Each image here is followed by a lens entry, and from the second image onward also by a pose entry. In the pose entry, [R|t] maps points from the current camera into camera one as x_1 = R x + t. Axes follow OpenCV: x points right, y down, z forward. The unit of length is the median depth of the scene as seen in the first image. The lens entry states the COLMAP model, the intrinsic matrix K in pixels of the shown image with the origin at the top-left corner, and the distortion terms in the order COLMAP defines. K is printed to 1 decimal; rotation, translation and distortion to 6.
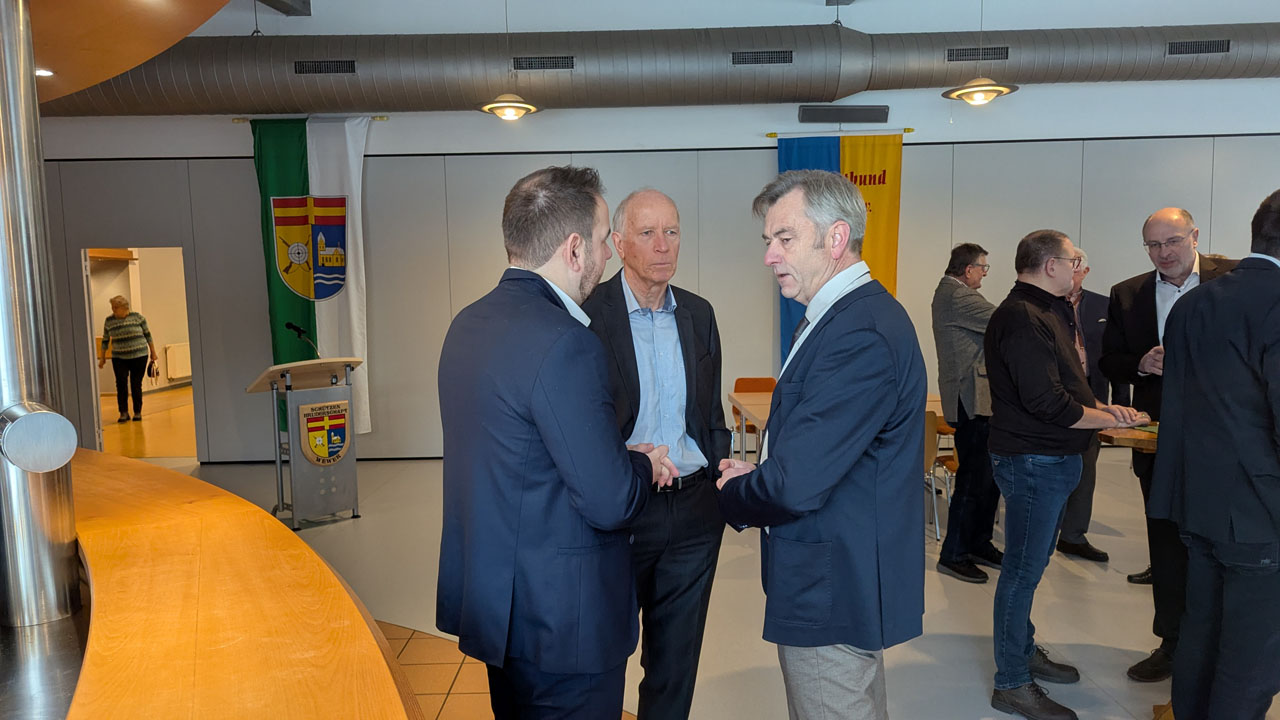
lens RADIAL K [[912.4, 0, 634.7], [0, 912.4, 379.6], [0, 0, 1]] dist [0.045664, -0.032023]
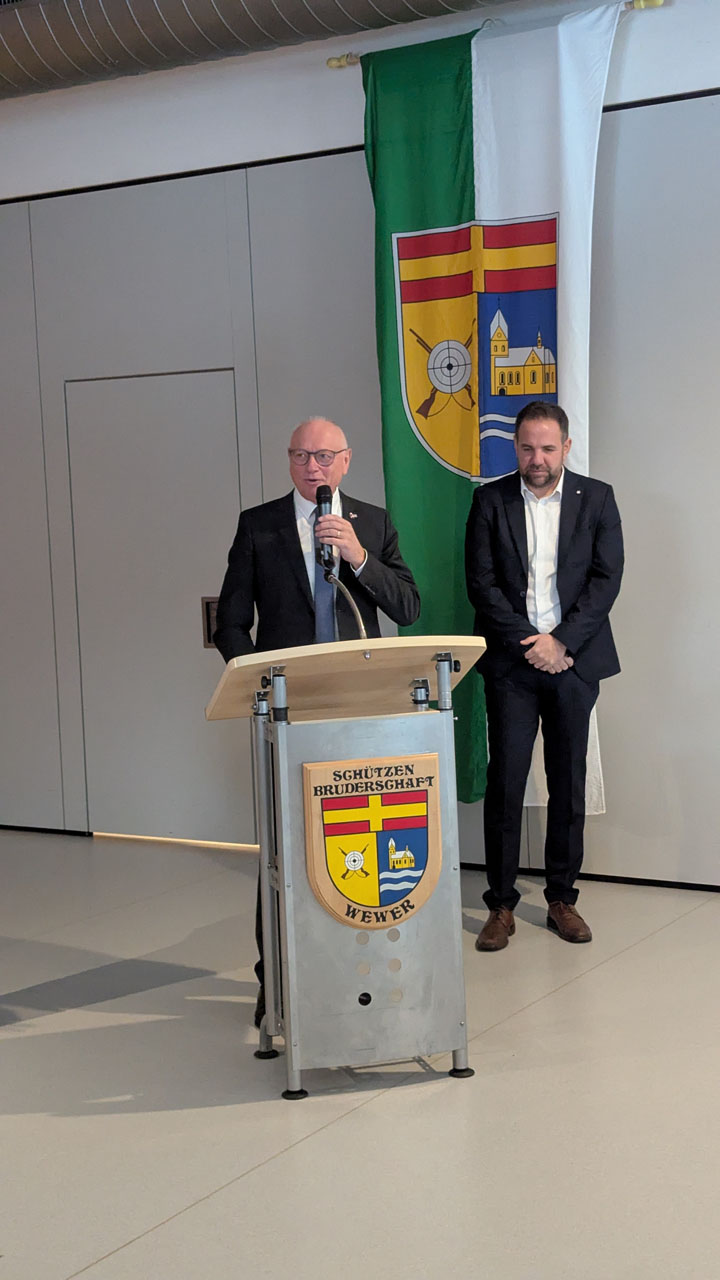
lens RADIAL K [[1800.2, 0, 360.0], [0, 1800.2, 640.0], [0, 0, 1]] dist [0.239953, -1.149171]
pose [[0.854030, 0.028630, -0.519435, 0.025266], [-0.026830, 0.999580, 0.010982, -0.022912], [0.519531, 0.004558, 0.854439, 0.288218]]
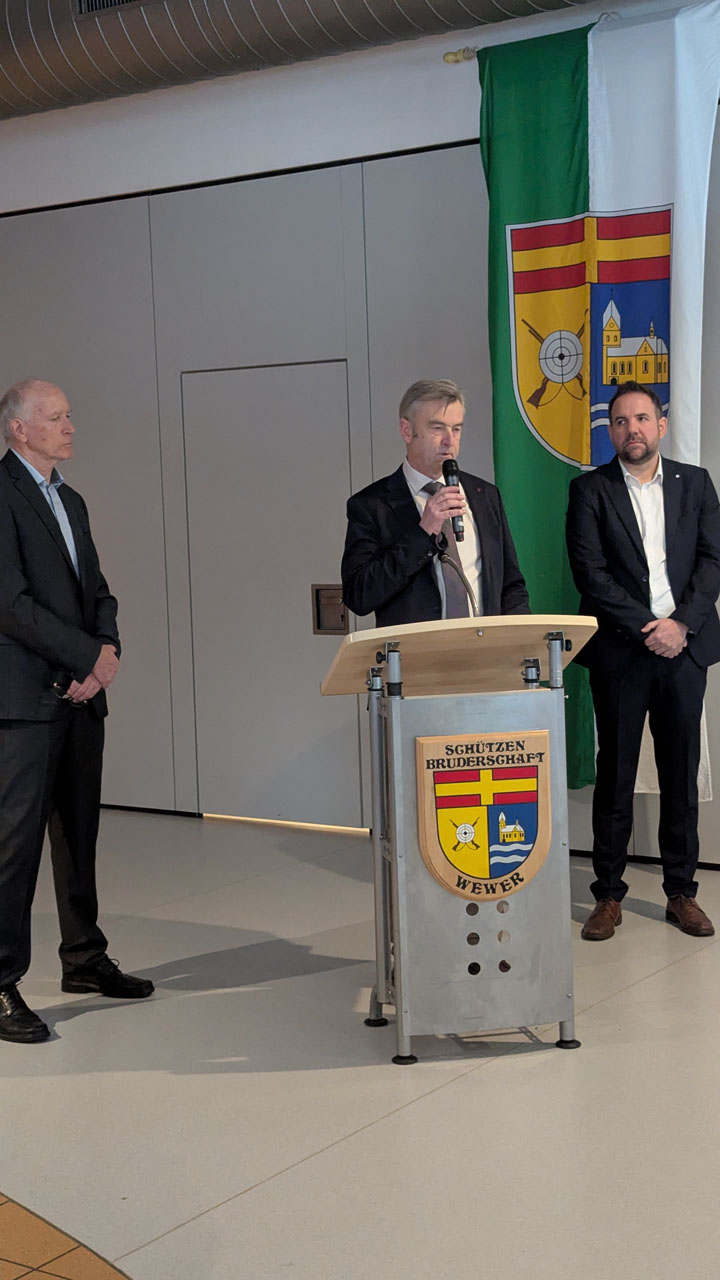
lens RADIAL K [[1809.9, 0, 342.5], [0, 1809.9, 642.2], [0, 0, 1]] dist [0.226903, -1.058038]
pose [[0.819140, 0.038771, -0.572282, 0.030458], [-0.039017, 0.999168, 0.011845, -0.014316], [0.572265, 0.012626, 0.819971, 0.270456]]
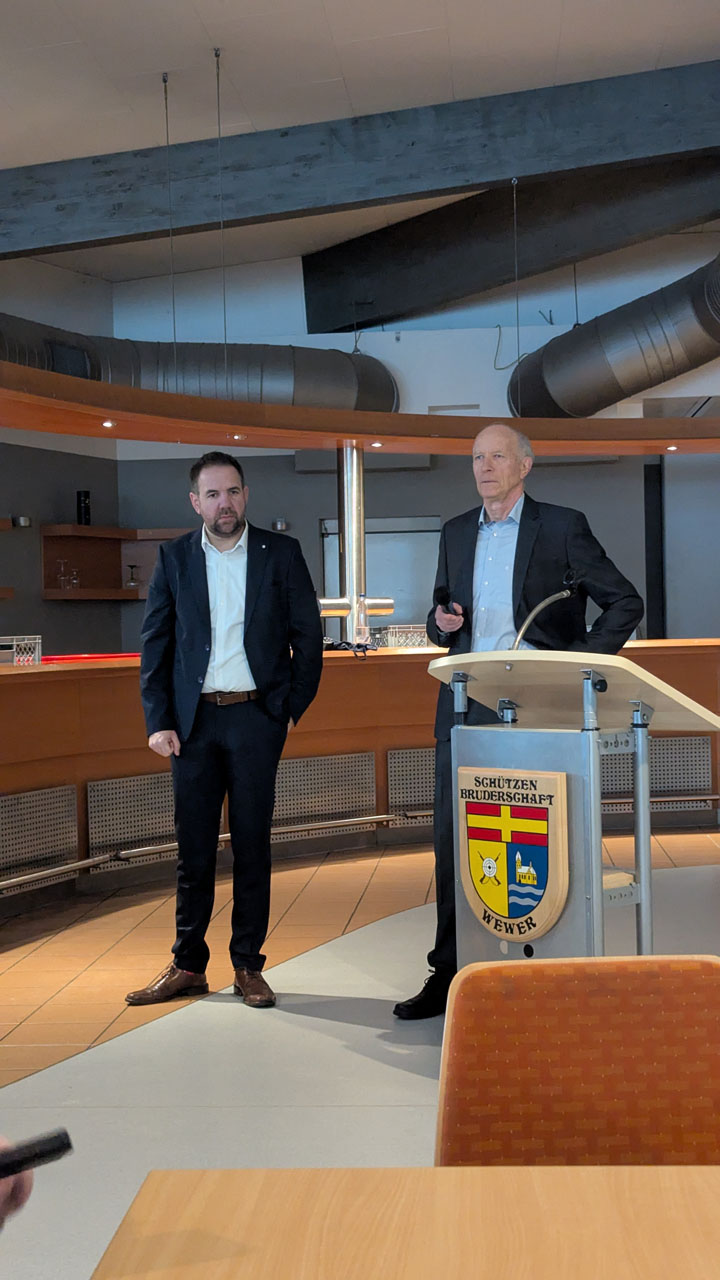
lens RADIAL K [[1809.9, 0, 342.5], [0, 1809.9, 642.2], [0, 0, 1]] dist [0.226903, -1.058038]
pose [[-0.086156, 0.029115, -0.995856, 0.305988], [-0.068415, 0.997040, 0.035069, -0.036127], [0.993930, 0.071153, -0.083910, 0.757210]]
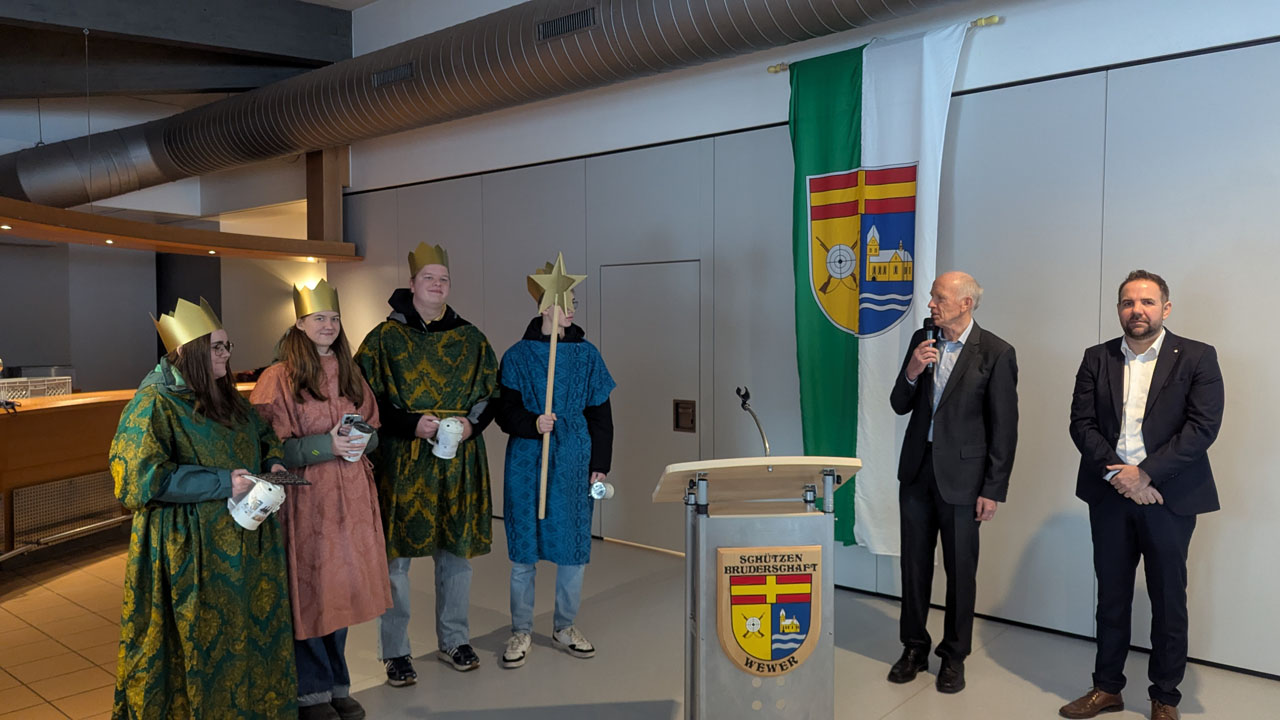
lens RADIAL K [[928.5, 0, 640.0], [0, 928.5, 360.0], [0, 0, 1]] dist [0.030113, -0.001356]
pose [[0.764957, 0.040997, -0.642775, -0.058749], [-0.078033, 0.996520, -0.029306, -0.041279], [0.639337, 0.072576, 0.765494, 0.434596]]
